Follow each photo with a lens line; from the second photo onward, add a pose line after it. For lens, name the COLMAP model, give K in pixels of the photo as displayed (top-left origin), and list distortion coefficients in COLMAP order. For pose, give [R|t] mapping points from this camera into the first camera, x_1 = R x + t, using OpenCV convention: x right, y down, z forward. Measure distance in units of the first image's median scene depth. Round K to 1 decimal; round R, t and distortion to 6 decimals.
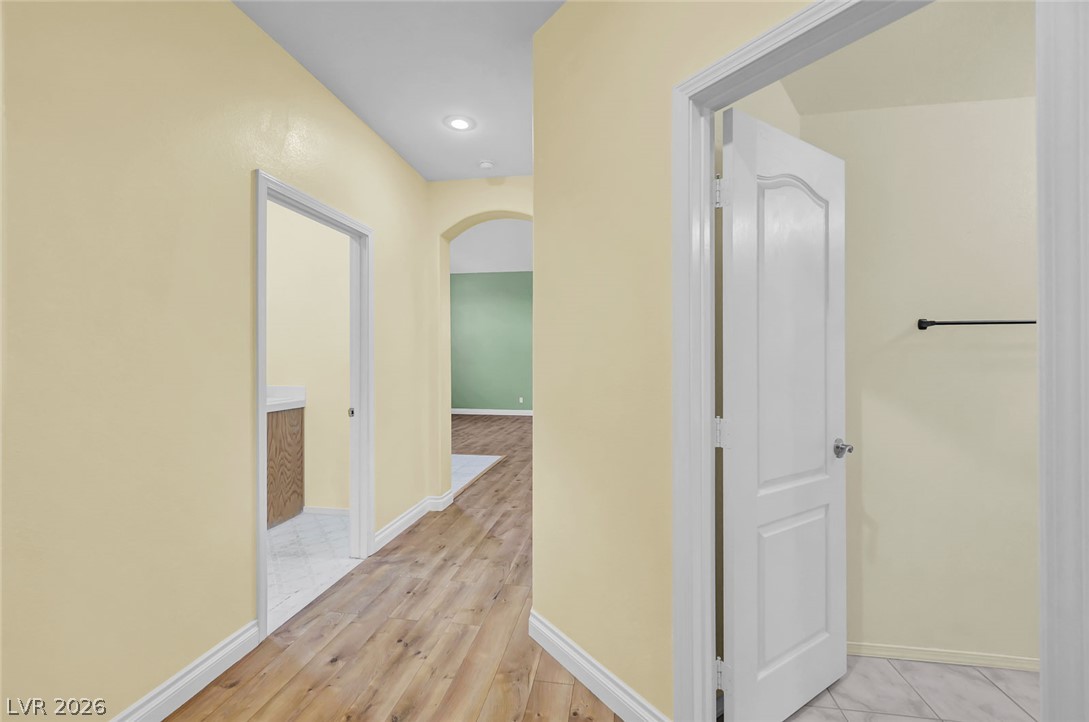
lens RADIAL K [[449.7, 0, 544.5], [0, 449.7, 361.0], [0, 0, 1]] dist [-0.006400, -0.000031]
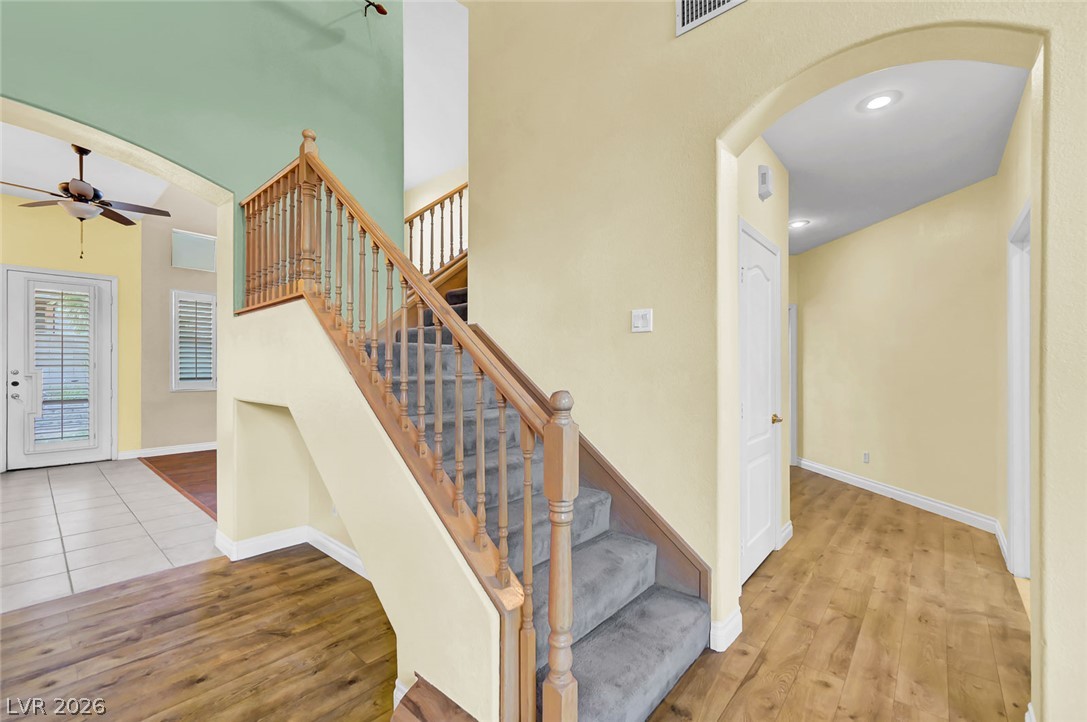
lens RADIAL K [[453.9, 0, 549.2], [0, 453.9, 367.4], [0, 0, 1]] dist [0.001010, 0.000105]
pose [[-0.861407, 0.004116, 0.507899, -0.065891], [0.003455, 0.999992, -0.002243, -0.007878], [-0.507904, -0.000178, -0.861414, 1.671096]]
